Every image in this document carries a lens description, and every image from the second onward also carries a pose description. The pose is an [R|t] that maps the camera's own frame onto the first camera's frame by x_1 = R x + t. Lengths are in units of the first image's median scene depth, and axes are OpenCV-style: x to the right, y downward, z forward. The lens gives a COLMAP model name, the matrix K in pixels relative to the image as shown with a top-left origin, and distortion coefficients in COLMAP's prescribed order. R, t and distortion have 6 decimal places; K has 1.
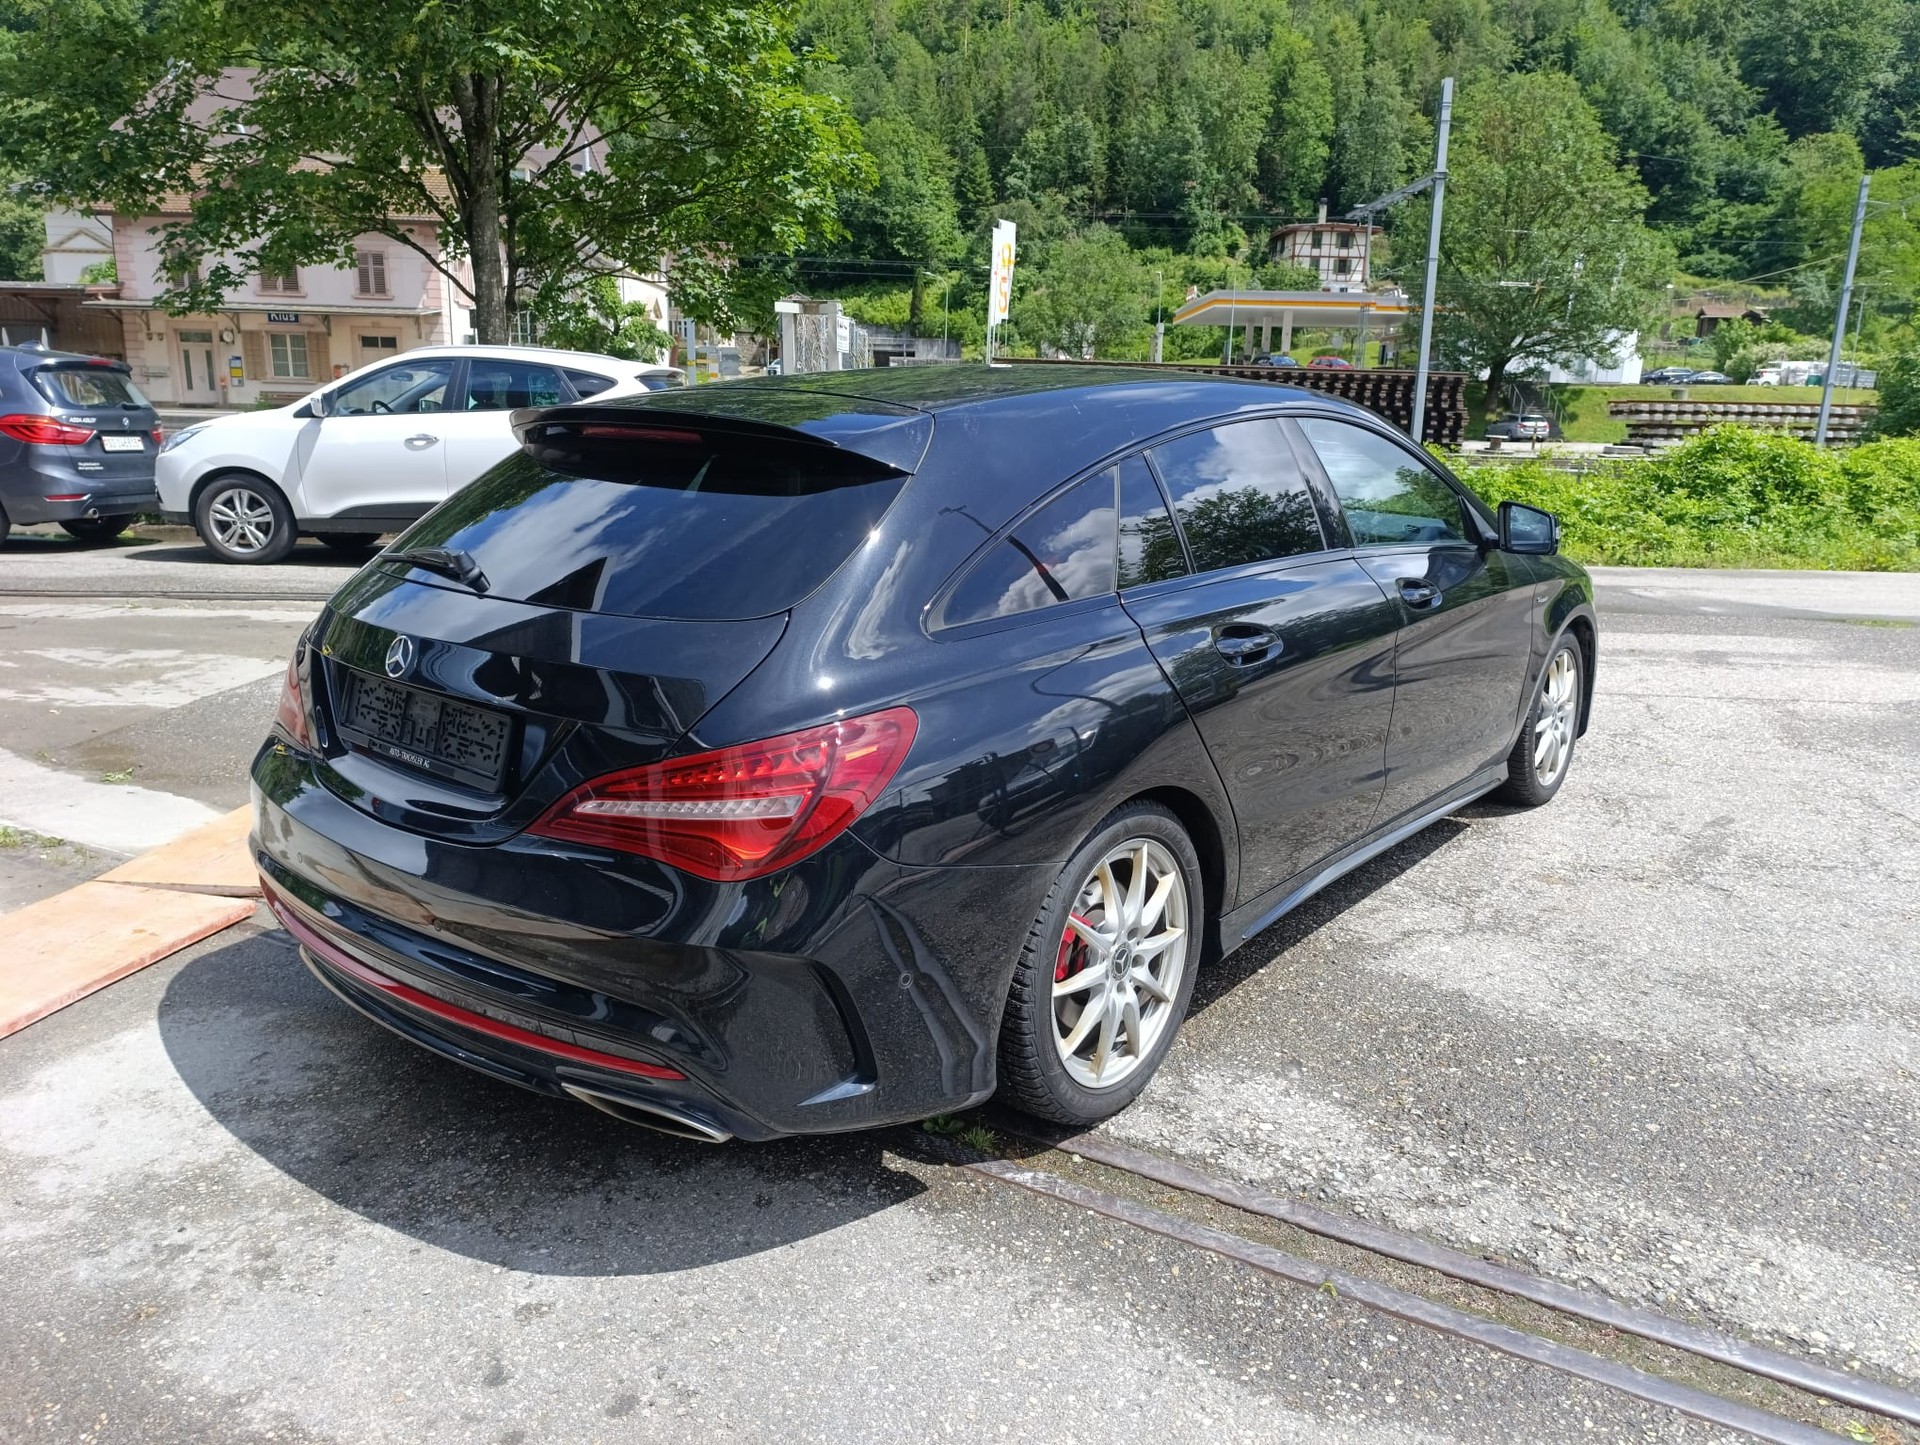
lens RADIAL K [[1400.6, 0, 988.0], [0, 1400.6, 715.2], [0, 0, 1]] dist [0.021098, -0.050716]
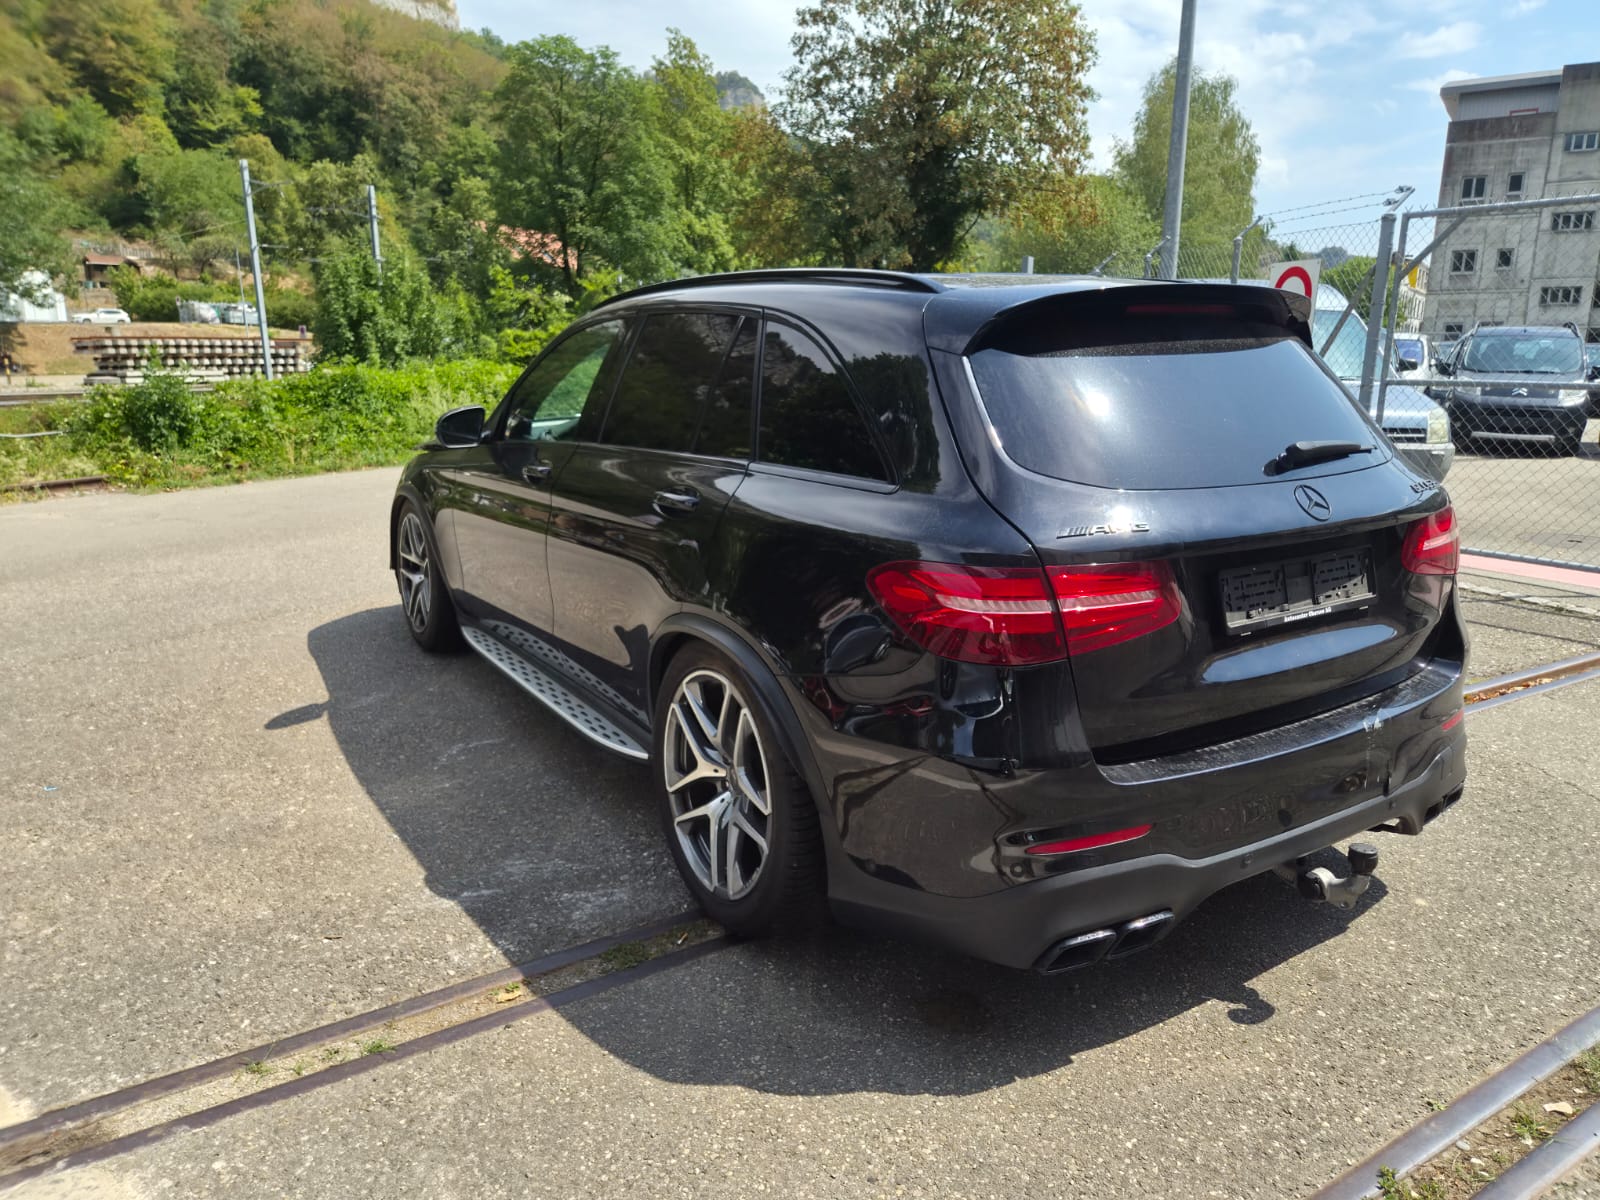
lens RADIAL K [[1192.0, 0, 791.2], [0, 1192.0, 607.1], [0, 0, 1]] dist [0.016406, -0.044977]
pose [[0.456354, -0.200939, 0.866813, -0.159035], [0.195619, 0.972991, 0.122564, -0.020083], [-0.868029, 0.113633, 0.483336, 0.073935]]
